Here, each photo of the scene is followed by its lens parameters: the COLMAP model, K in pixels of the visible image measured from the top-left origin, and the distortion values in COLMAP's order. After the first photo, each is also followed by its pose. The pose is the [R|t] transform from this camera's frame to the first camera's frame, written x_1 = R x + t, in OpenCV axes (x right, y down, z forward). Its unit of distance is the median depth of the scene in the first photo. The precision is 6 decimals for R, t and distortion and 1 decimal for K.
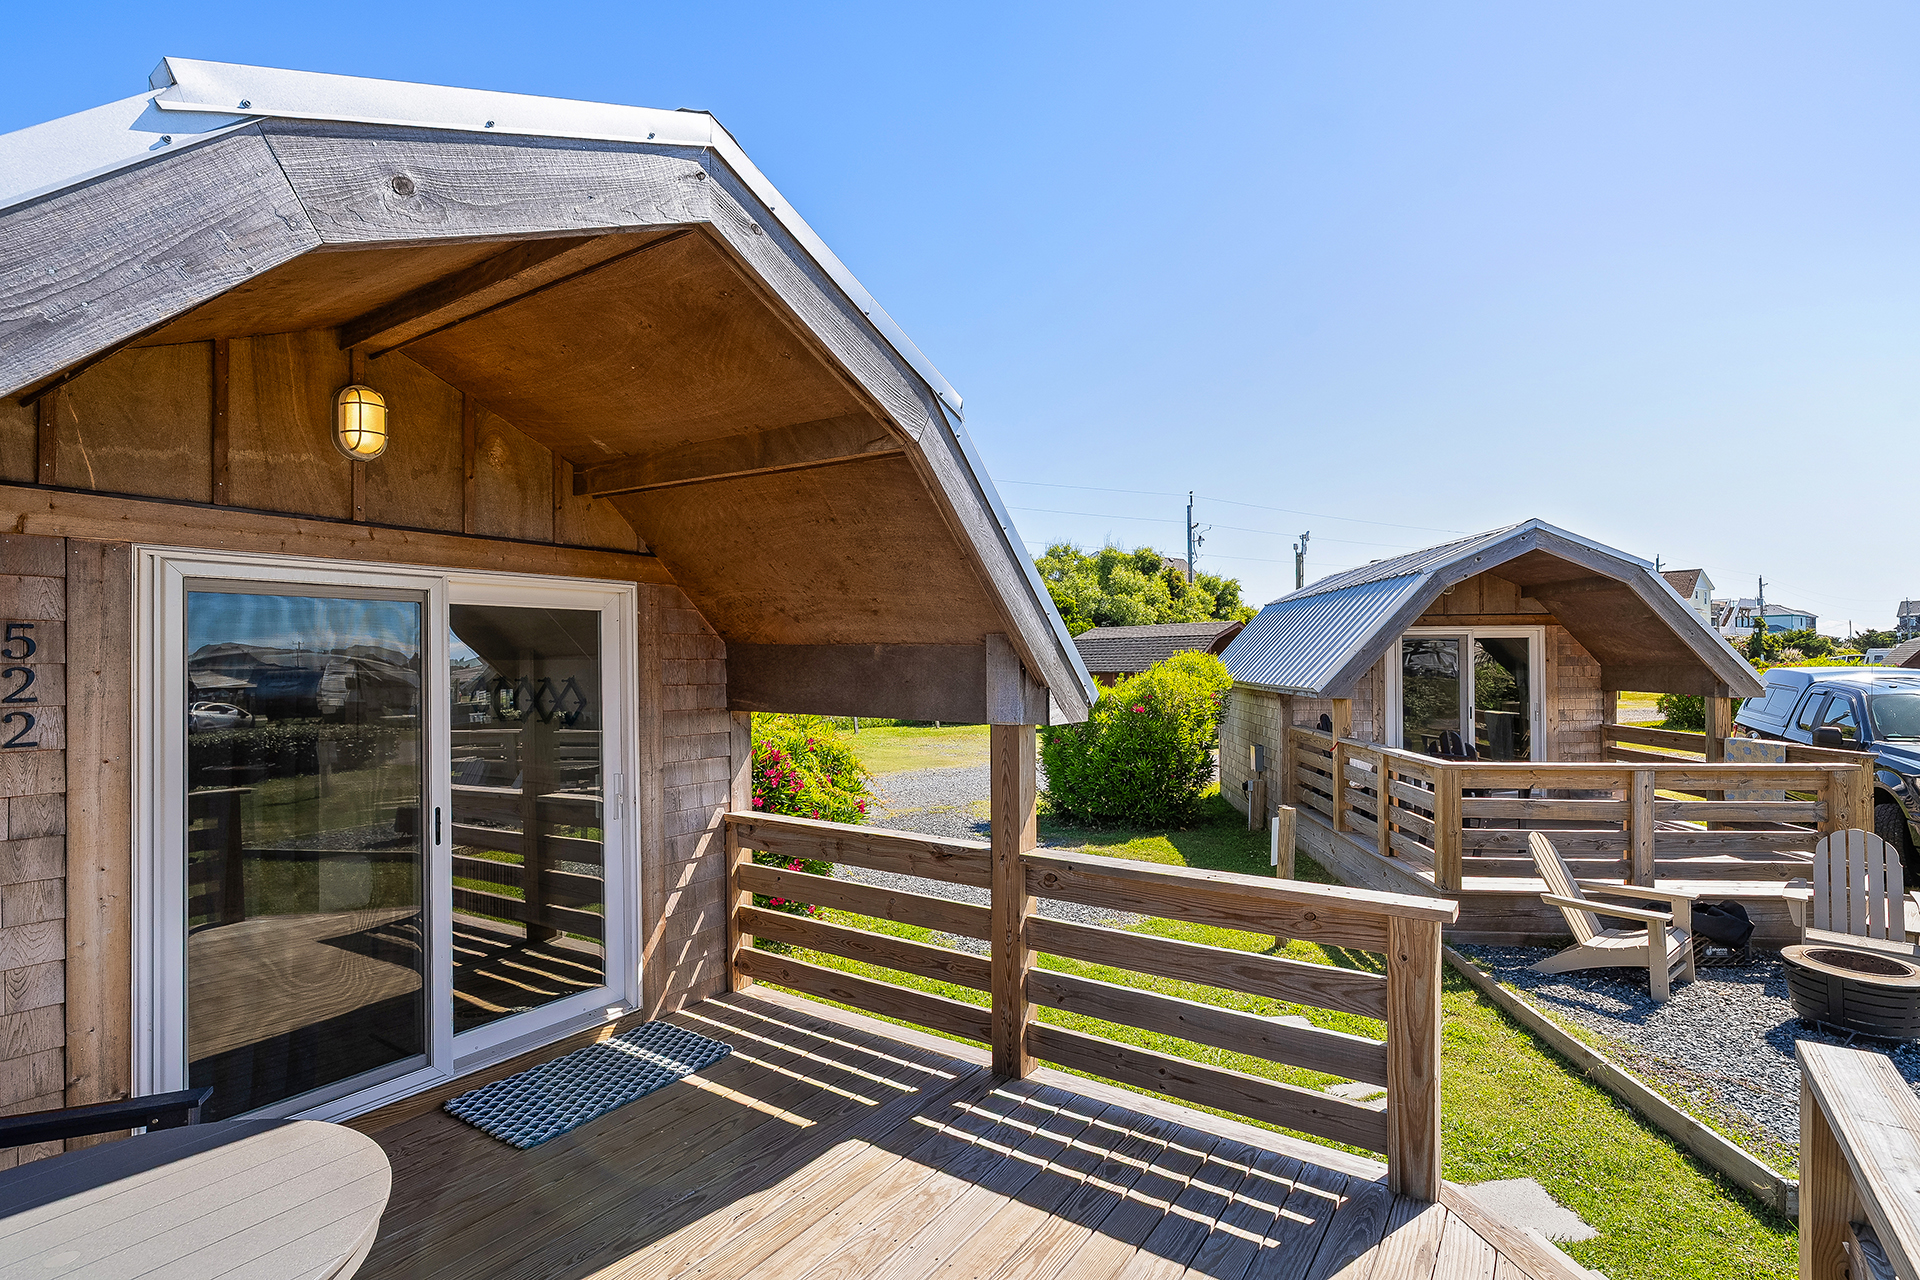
lens RADIAL K [[926.5, 0, 960.0], [0, 926.5, 646.9], [0, 0, 1]] dist [-0.000497, 0.000146]
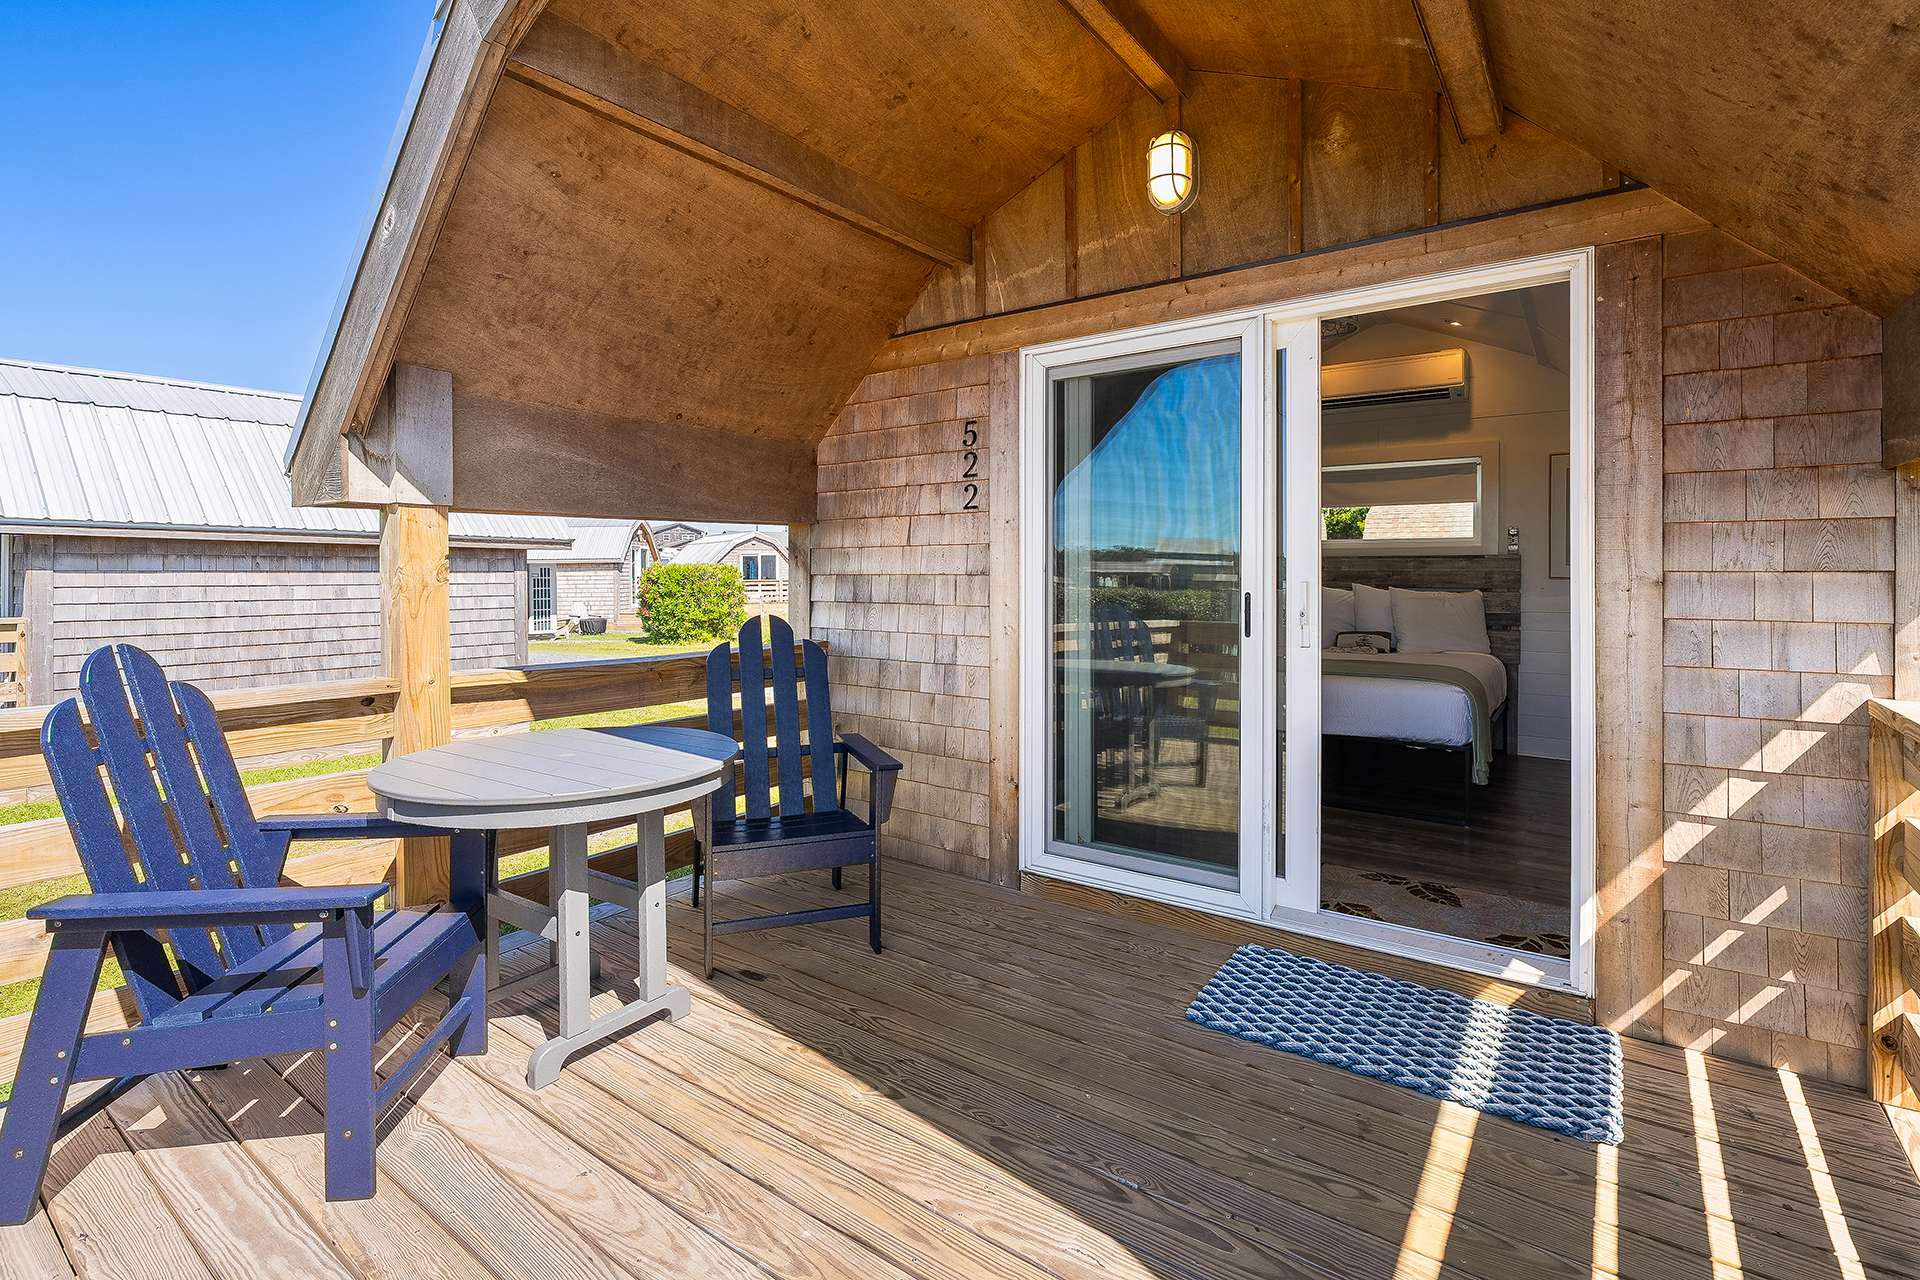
lens RADIAL K [[881.8, 0, 976.5], [0, 881.8, 588.1], [0, 0, 1]] dist [-0.004463, 0.001198]
pose [[-0.022475, 0.013588, -0.999655, 0.216130], [0.008262, 0.999876, 0.013405, 0.139907], [0.999713, -0.007958, -0.022585, 0.689054]]
